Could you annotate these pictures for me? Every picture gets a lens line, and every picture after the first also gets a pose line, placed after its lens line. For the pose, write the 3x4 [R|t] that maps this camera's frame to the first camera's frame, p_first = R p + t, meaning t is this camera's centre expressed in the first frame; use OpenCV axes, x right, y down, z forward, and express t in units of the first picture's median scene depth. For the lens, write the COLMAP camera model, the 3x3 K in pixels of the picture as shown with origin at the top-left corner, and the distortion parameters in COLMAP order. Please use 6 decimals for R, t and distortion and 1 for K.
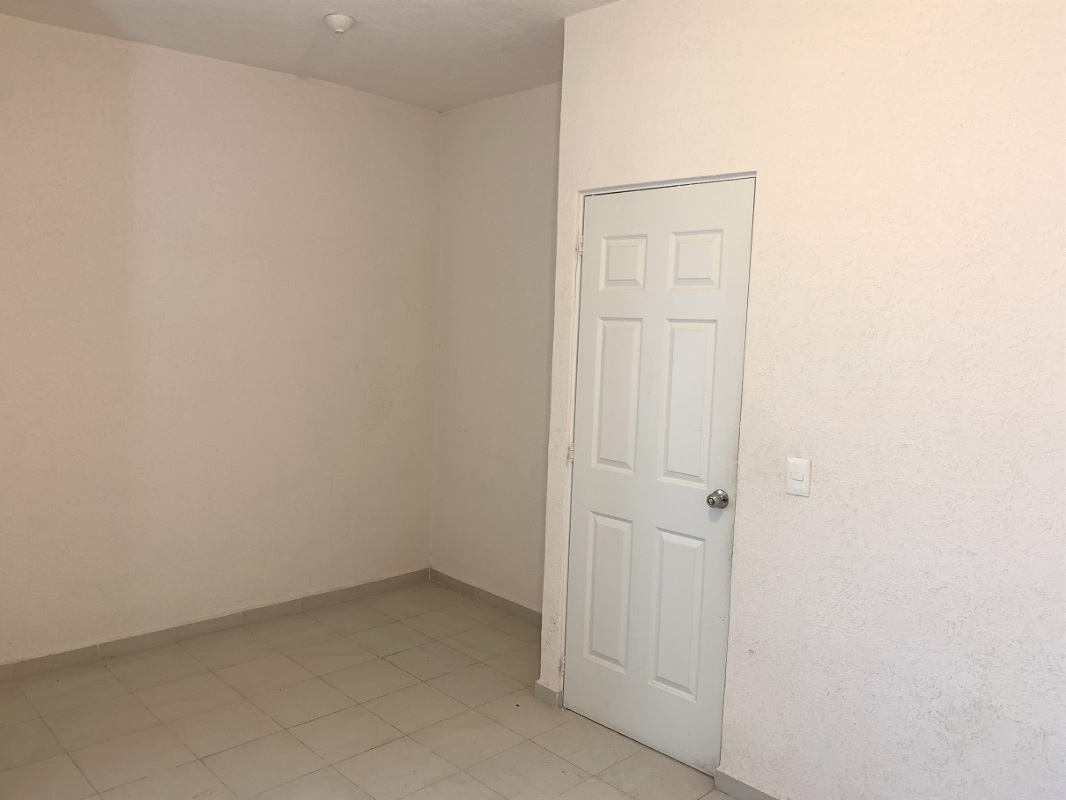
lens RADIAL K [[809.2, 0, 556.1], [0, 809.2, 398.9], [0, 0, 1]] dist [0.008206, -0.010240]
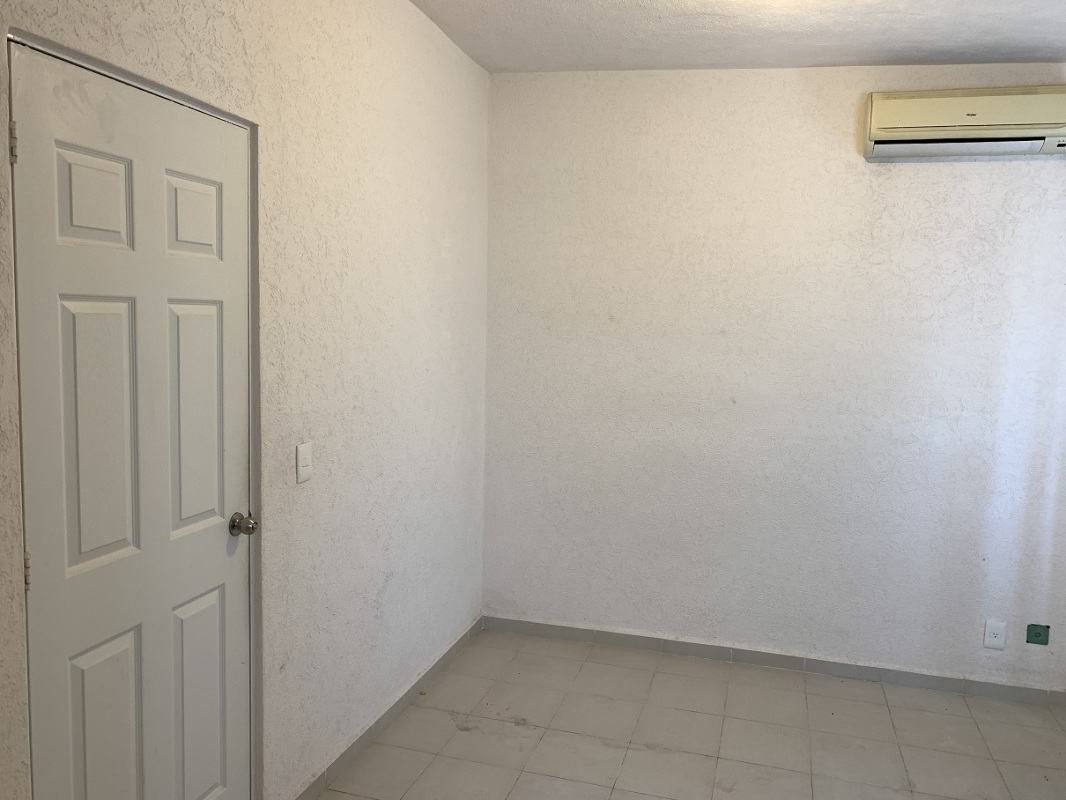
lens RADIAL K [[809.2, 0, 556.1], [0, 809.2, 398.9], [0, 0, 1]] dist [0.008206, -0.010240]
pose [[-0.484752, -0.145711, 0.862429, -0.577460], [0.018433, 0.984105, 0.176629, -0.124341], [-0.874457, 0.101519, -0.474361, 1.001171]]
